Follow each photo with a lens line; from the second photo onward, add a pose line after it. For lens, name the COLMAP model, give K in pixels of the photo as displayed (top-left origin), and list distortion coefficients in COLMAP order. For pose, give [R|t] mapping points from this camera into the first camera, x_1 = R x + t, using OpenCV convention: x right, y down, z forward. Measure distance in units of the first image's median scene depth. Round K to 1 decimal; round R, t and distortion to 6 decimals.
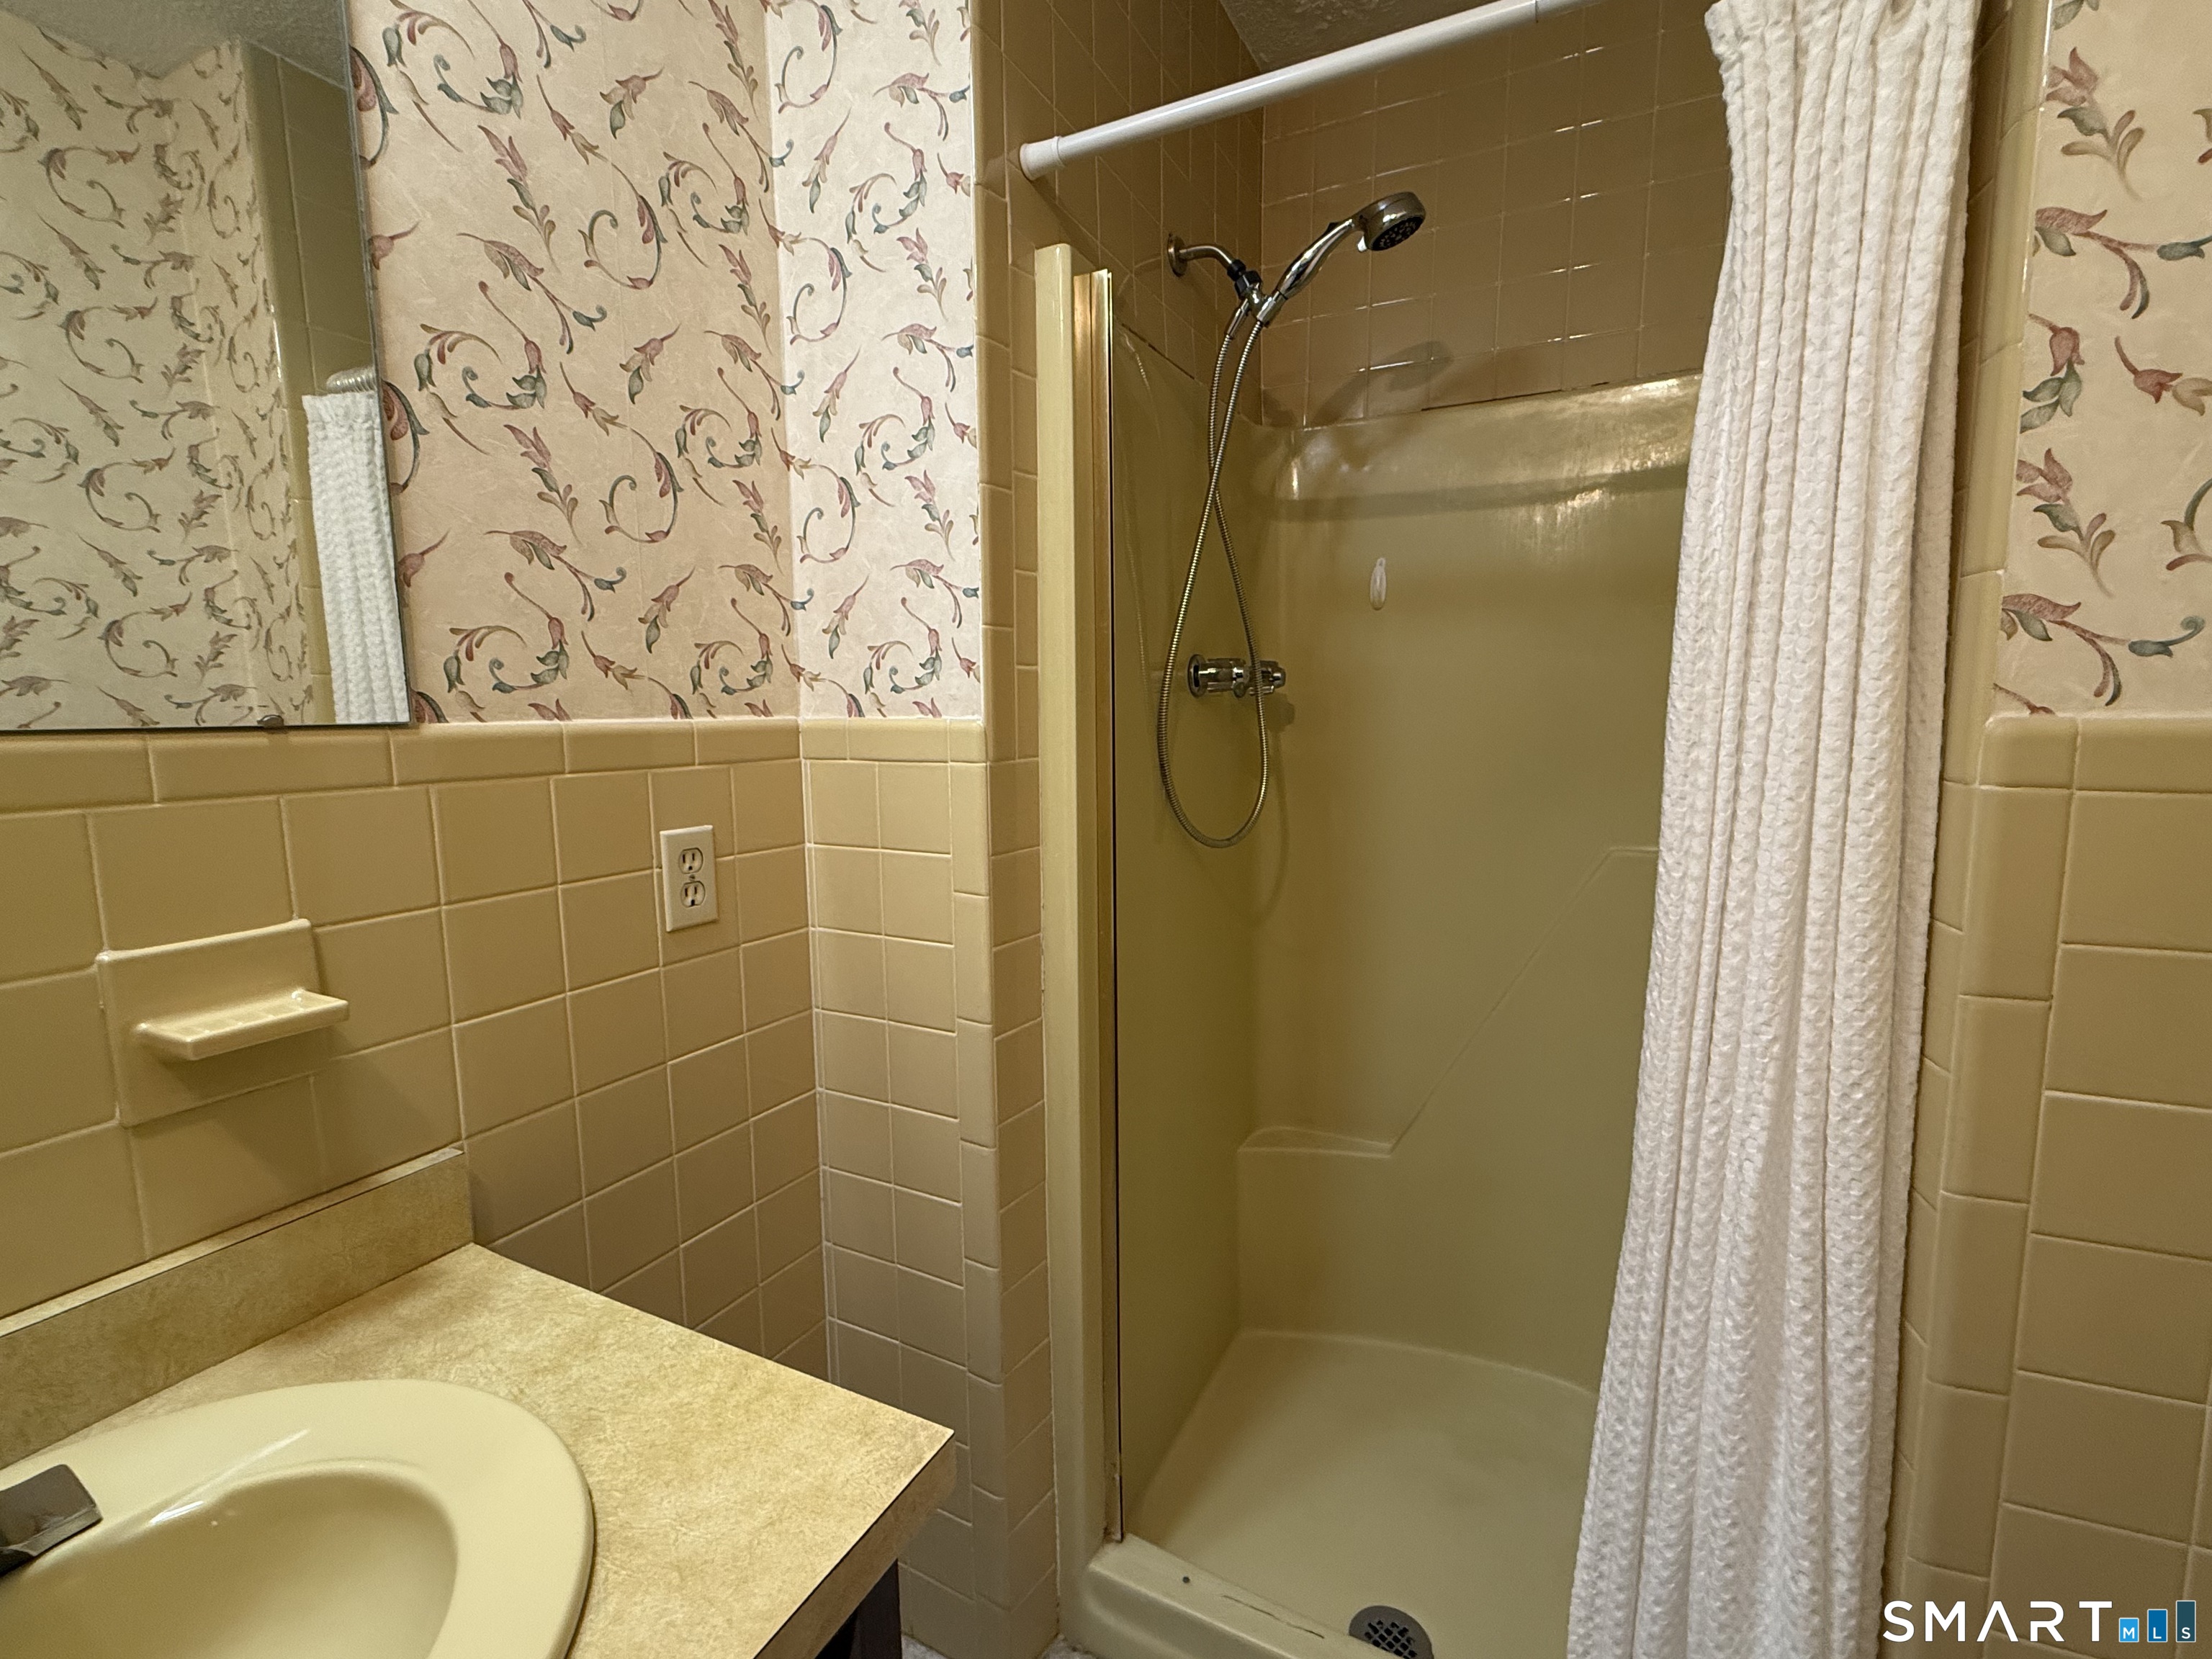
lens RADIAL K [[974.0, 0, 1106.0], [0, 974.0, 829.5], [0, 0, 1]] dist [0.000273, 0.000793]
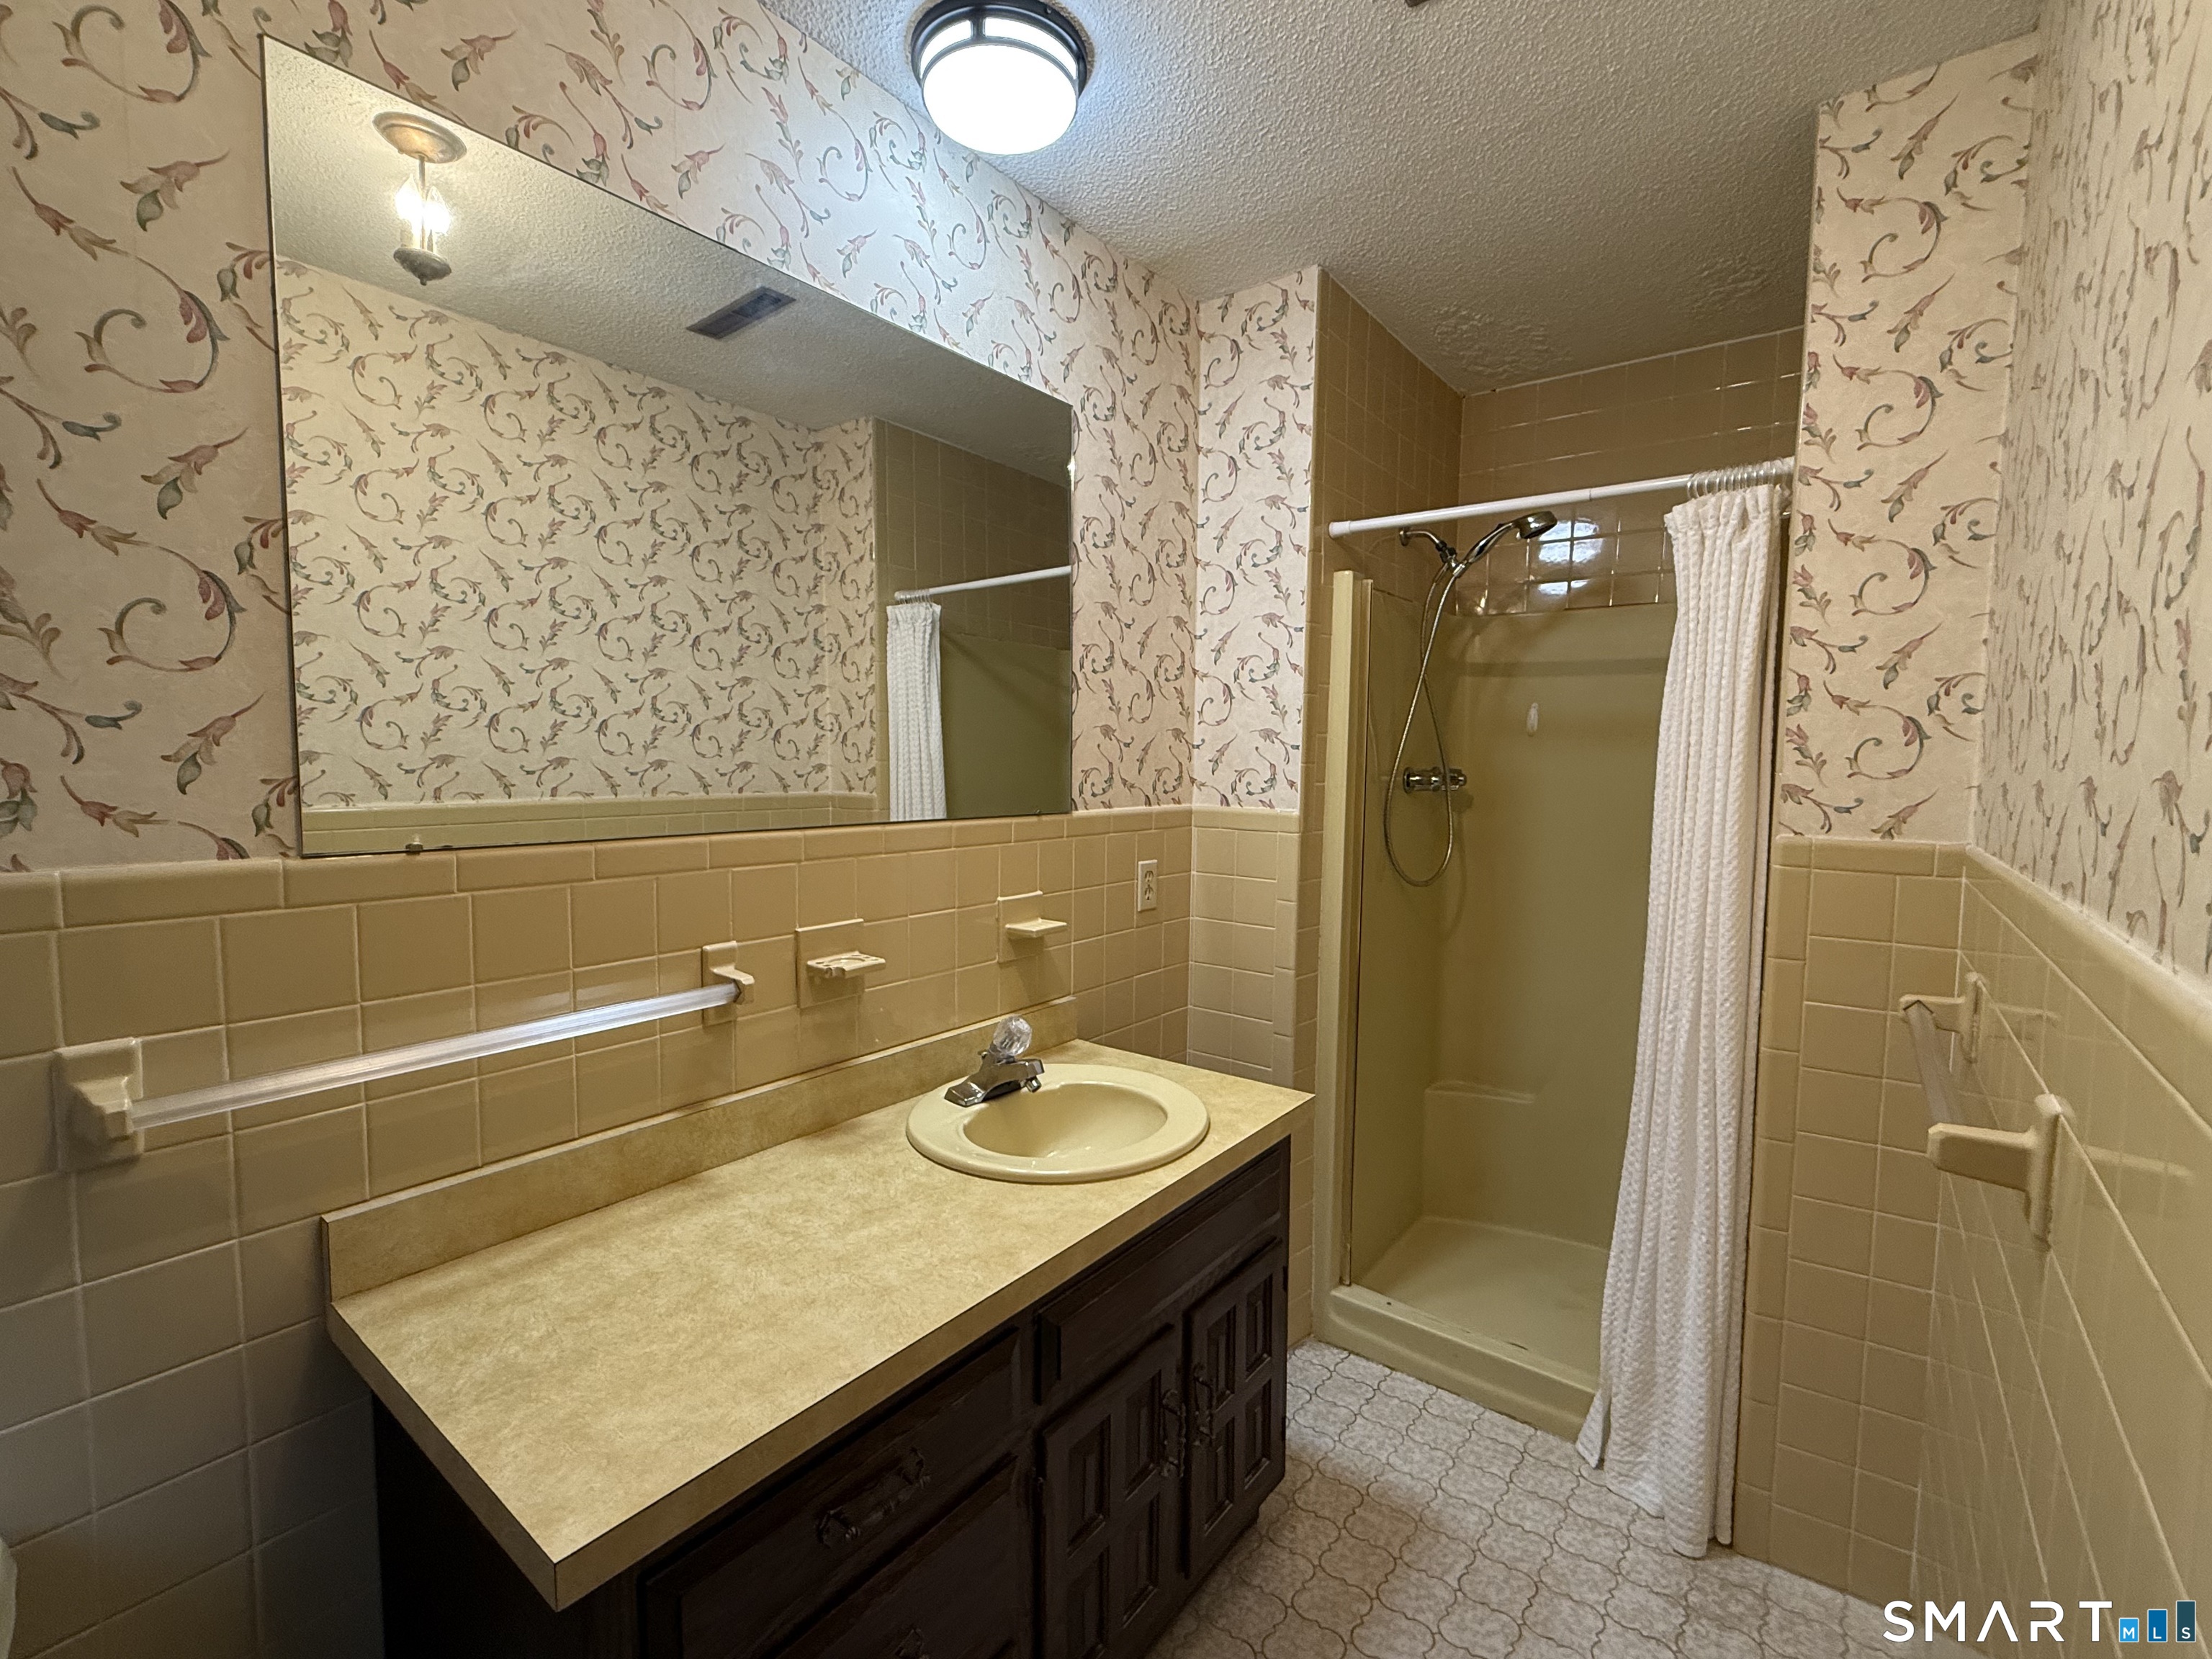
lens RADIAL K [[974.0, 0, 1106.0], [0, 974.0, 829.5], [0, 0, 1]] dist [0.000273, 0.000793]
pose [[0.982593, 0.035386, -0.182371, -0.148243], [-0.044239, 0.998020, -0.044708, 0.027136], [0.180428, 0.051998, 0.982213, -0.980537]]
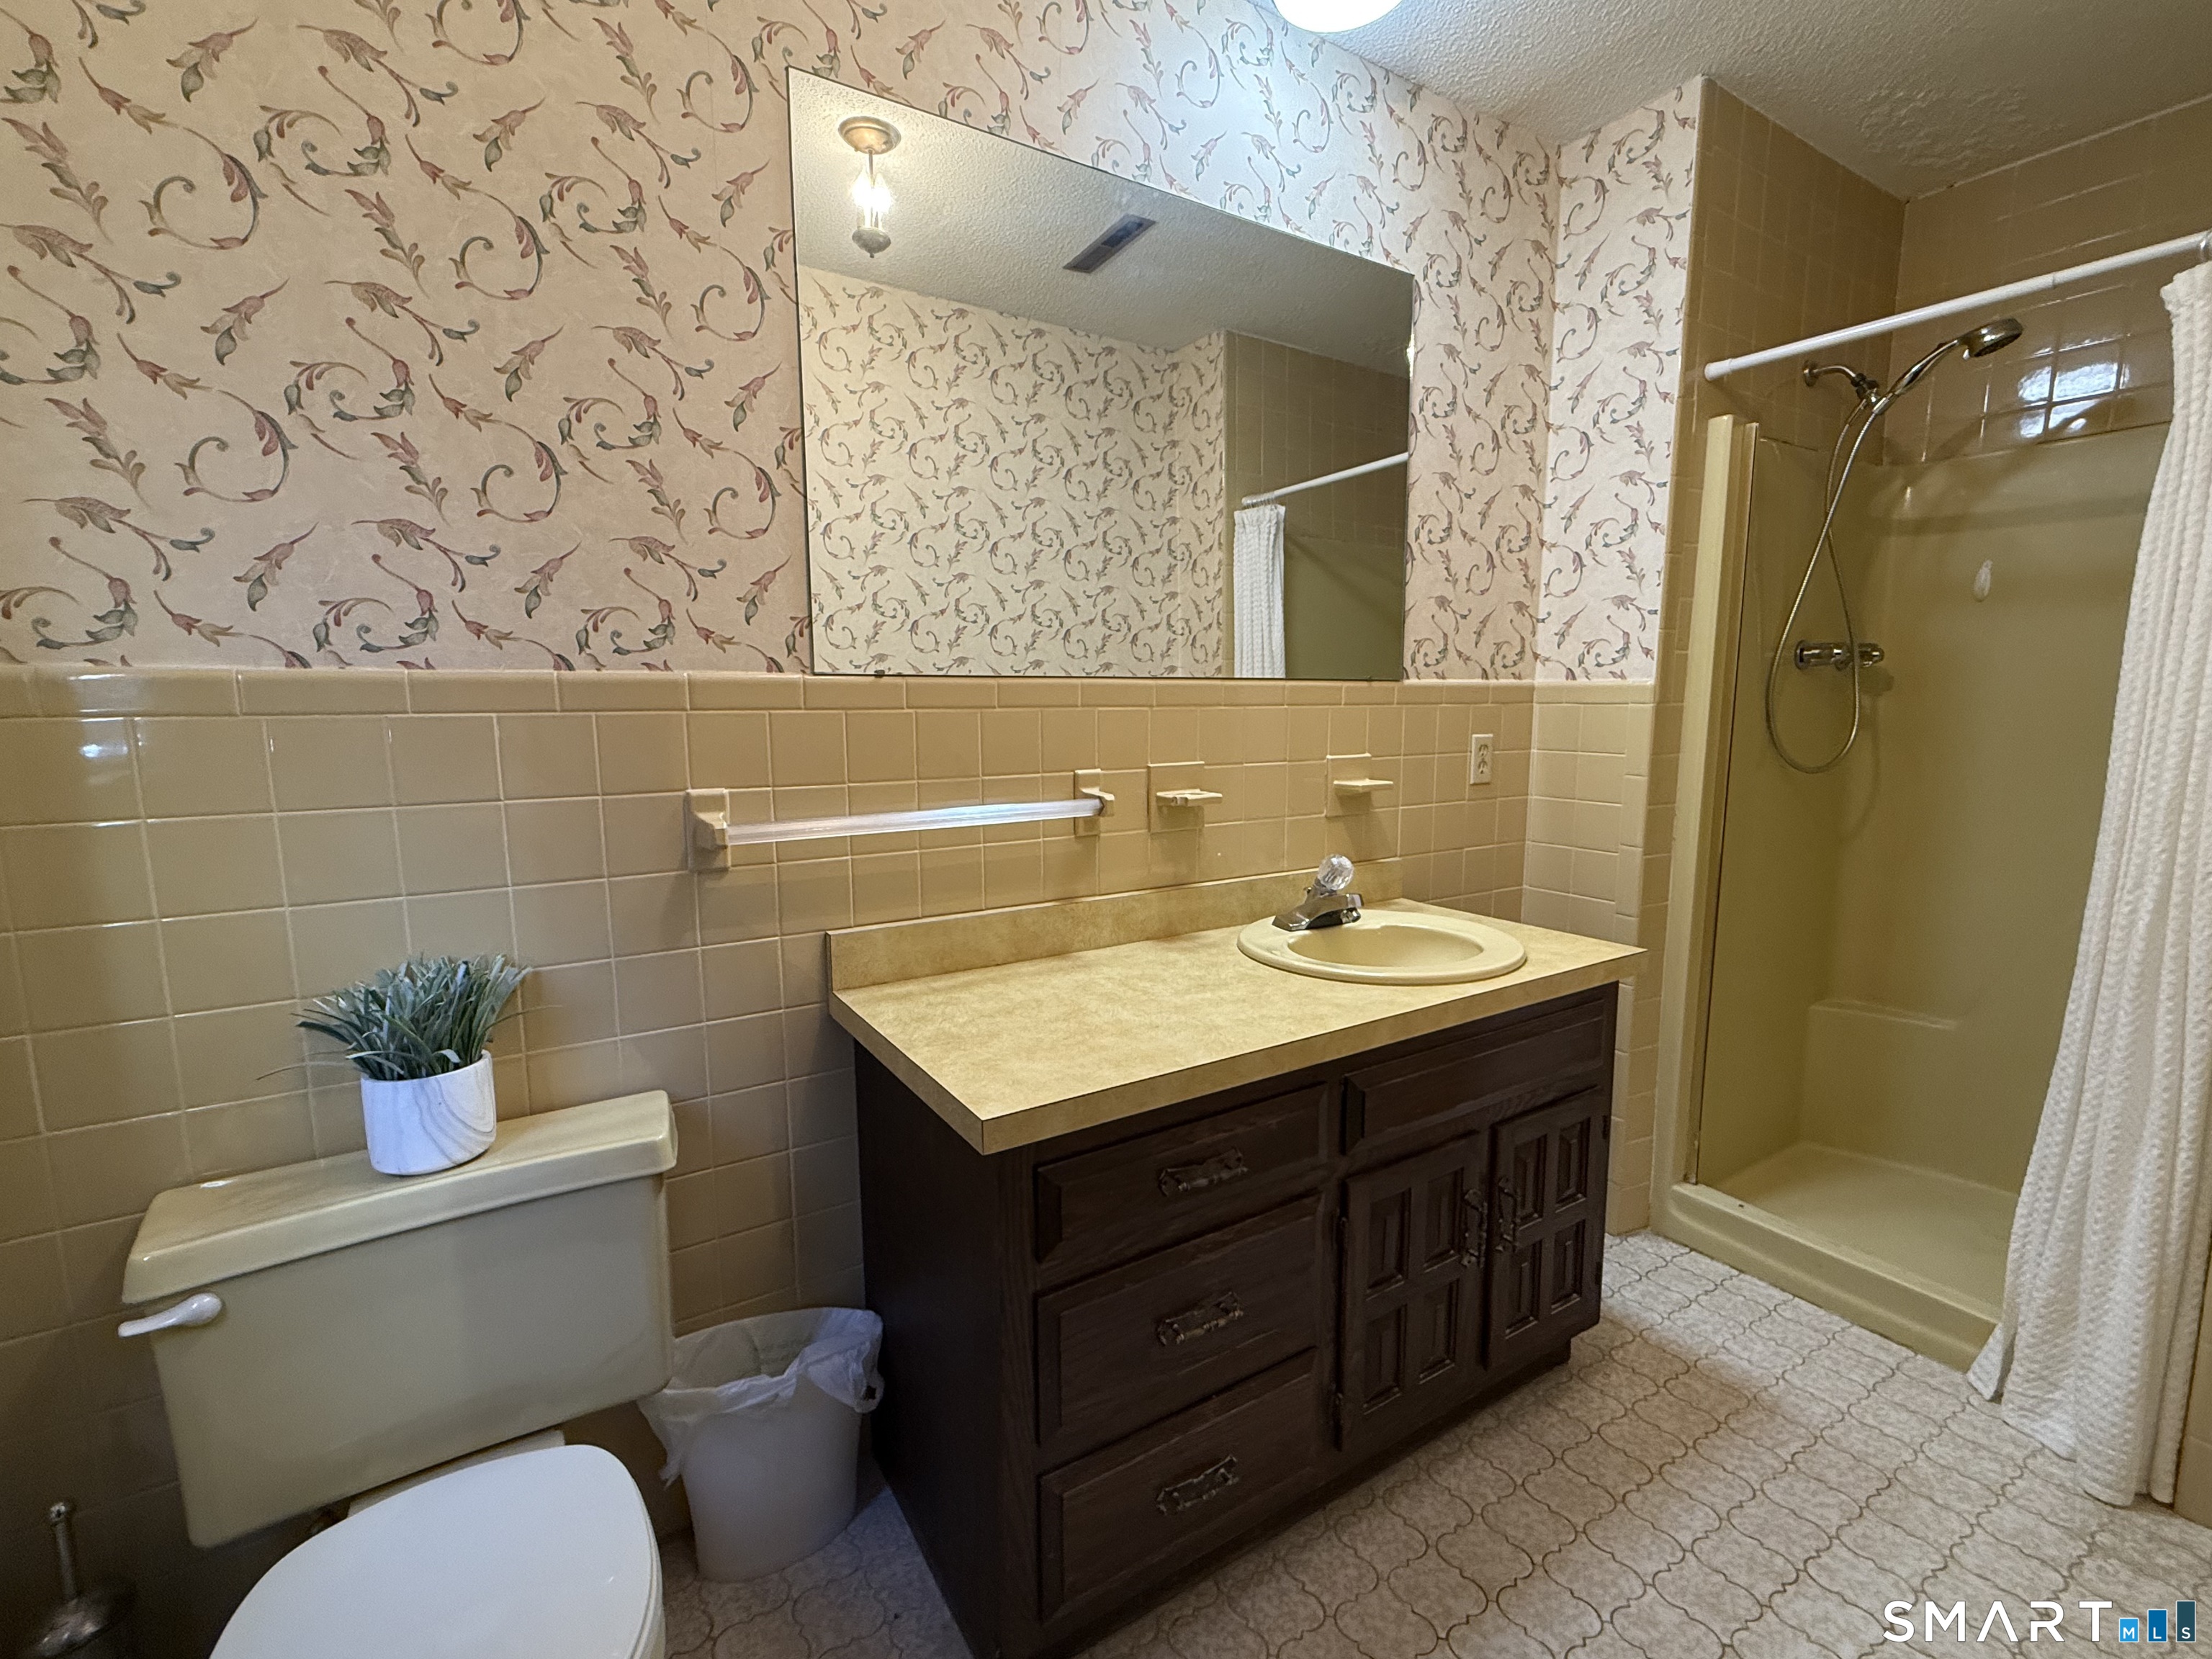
lens RADIAL K [[974.0, 0, 1106.0], [0, 974.0, 829.5], [0, 0, 1]] dist [0.000273, 0.000793]
pose [[0.858376, 0.074908, -0.507523, -0.059262], [-0.067789, 0.997169, 0.032524, 0.179805], [0.508523, 0.006487, 0.861024, -1.122430]]
